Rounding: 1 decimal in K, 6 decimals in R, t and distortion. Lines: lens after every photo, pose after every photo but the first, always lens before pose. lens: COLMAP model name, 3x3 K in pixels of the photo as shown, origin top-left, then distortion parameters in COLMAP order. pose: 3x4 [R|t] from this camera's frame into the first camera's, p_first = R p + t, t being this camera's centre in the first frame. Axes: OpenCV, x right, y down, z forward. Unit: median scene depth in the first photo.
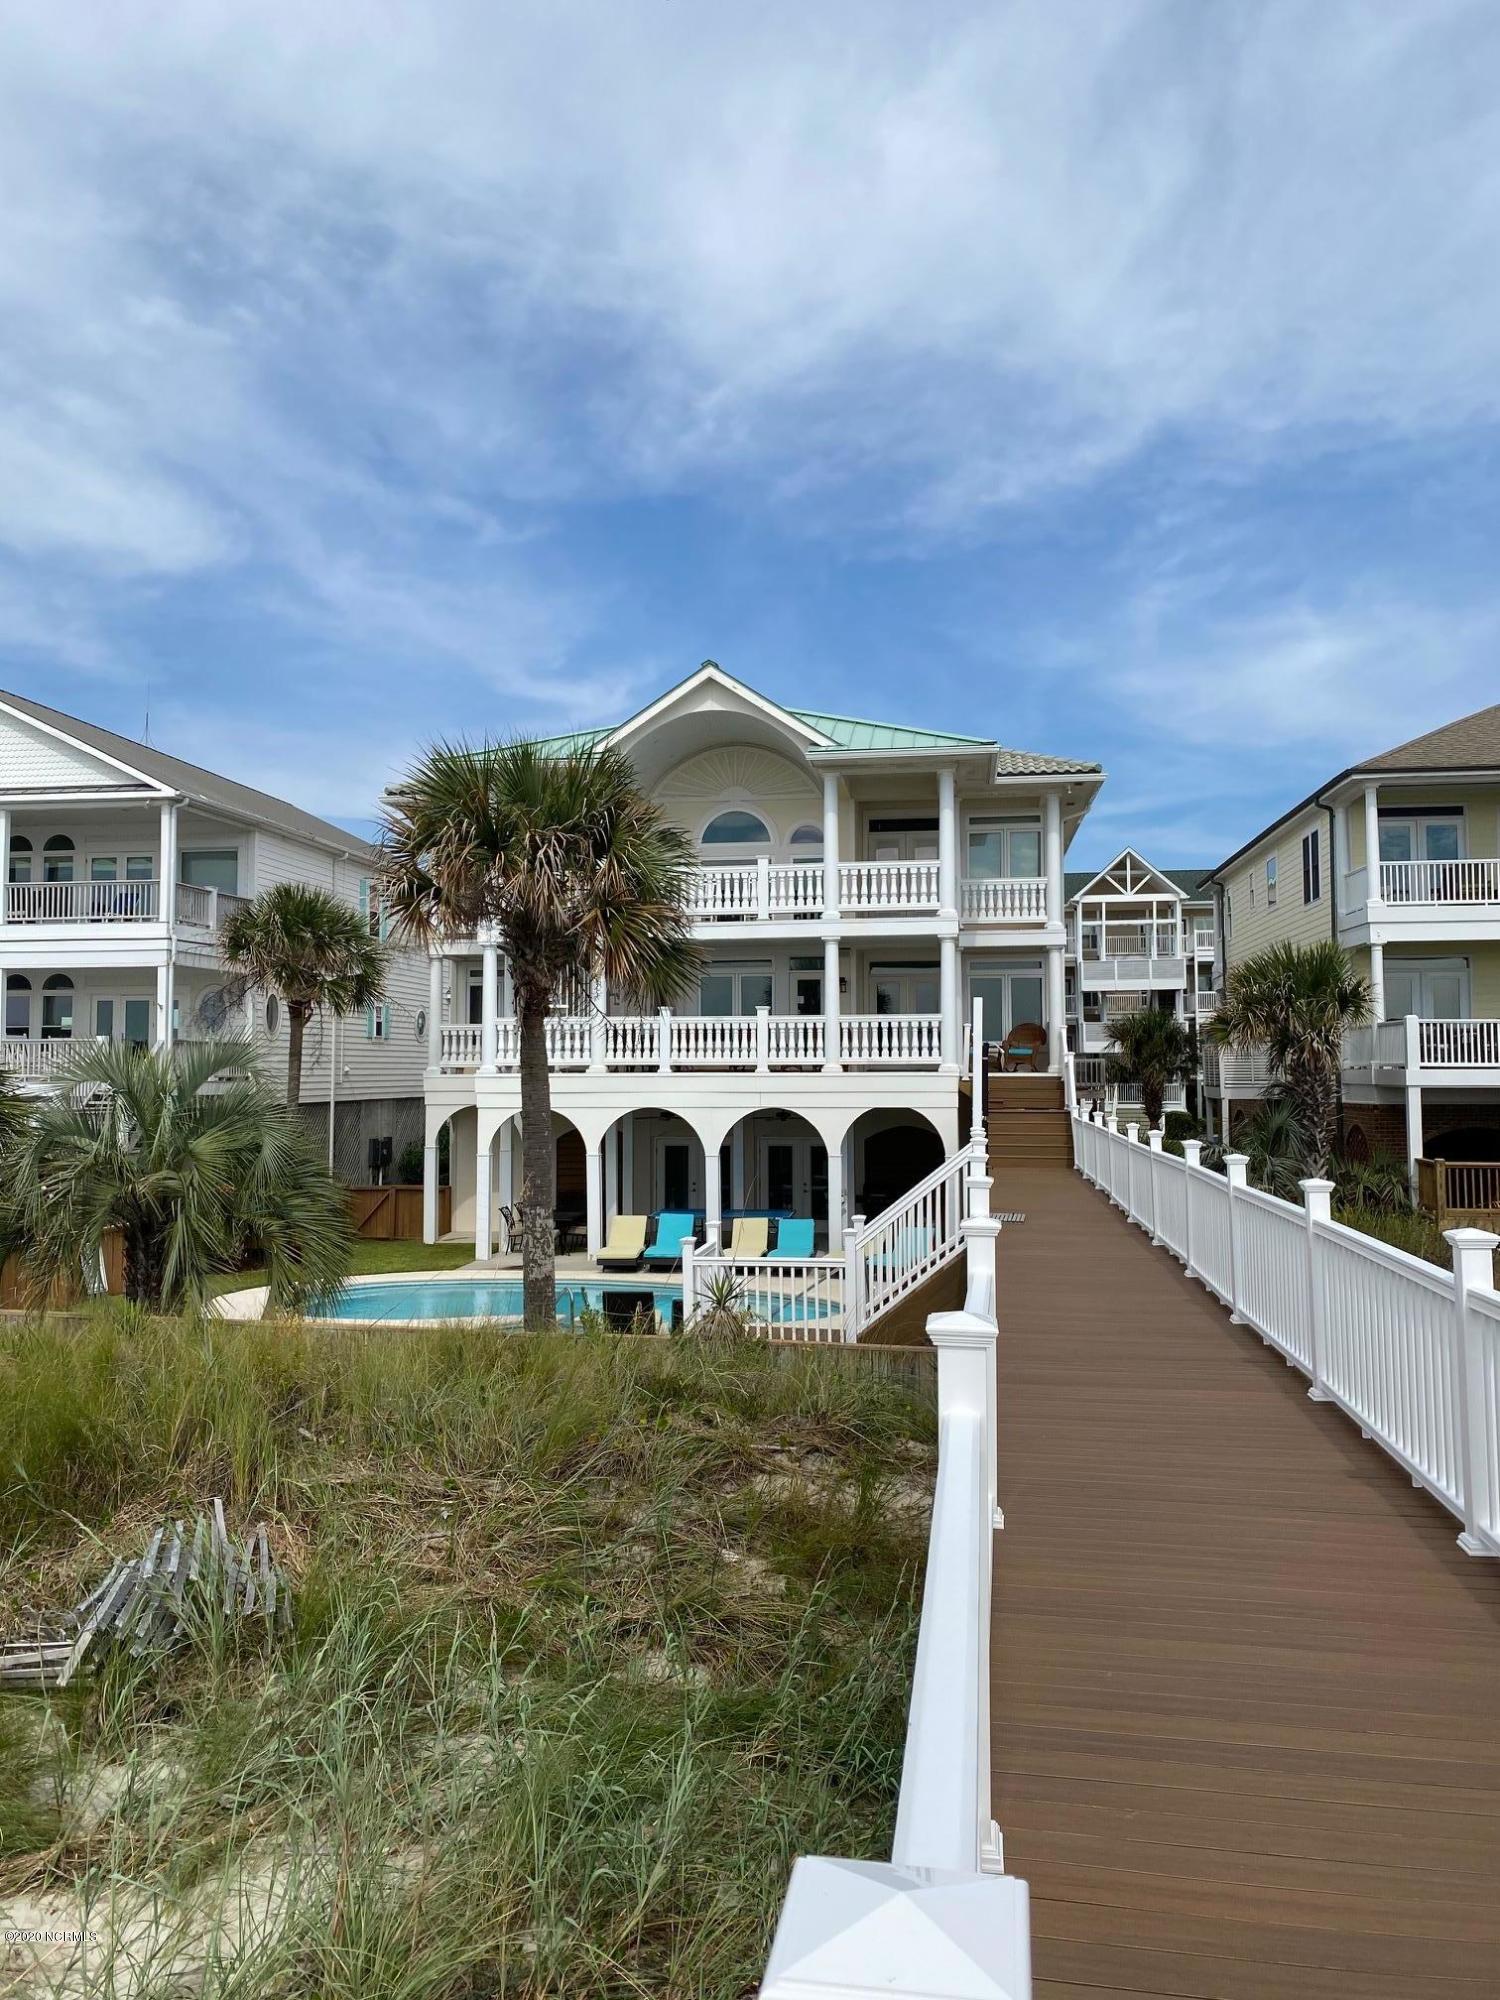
lens RADIAL K [[1529.0, 0, 753.3], [0, 1529.0, 994.0], [0, 0, 1]] dist [0.006070, -0.000943]
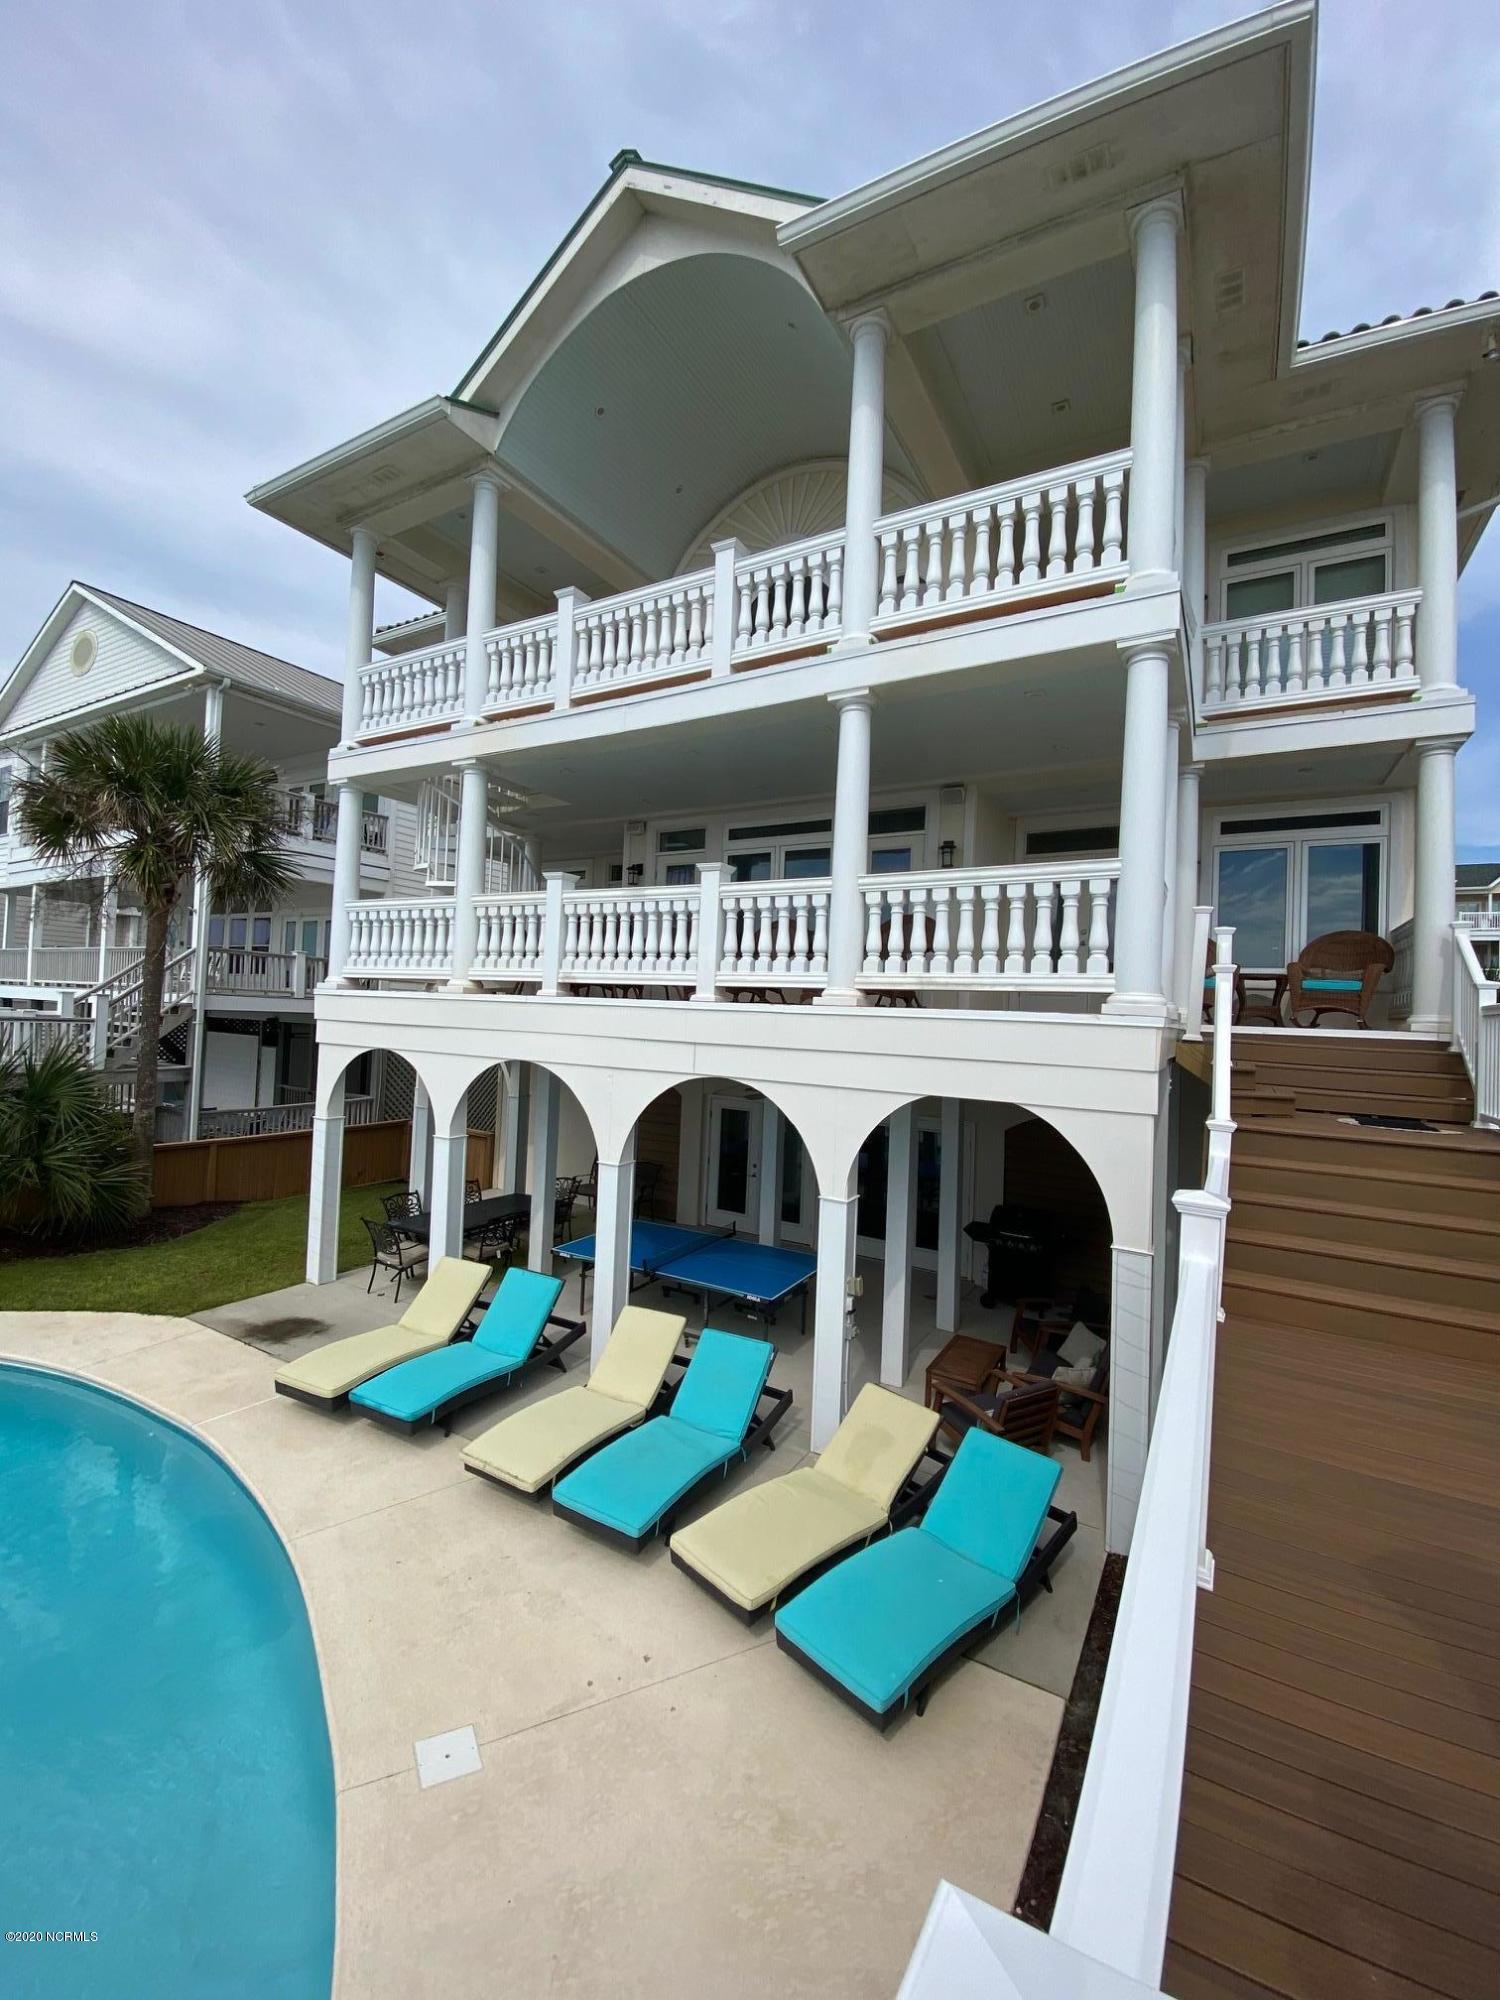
lens RADIAL K [[810.3, 0, 747.0], [0, 810.3, 1010.1], [0, 0, 1]] dist [-0.001226, -0.000181]
pose [[0.925923, 0.038137, -0.375783, 0.112826], [-0.019943, 0.998438, 0.052191, 0.040698], [0.377187, -0.040831, 0.925237, 0.769720]]
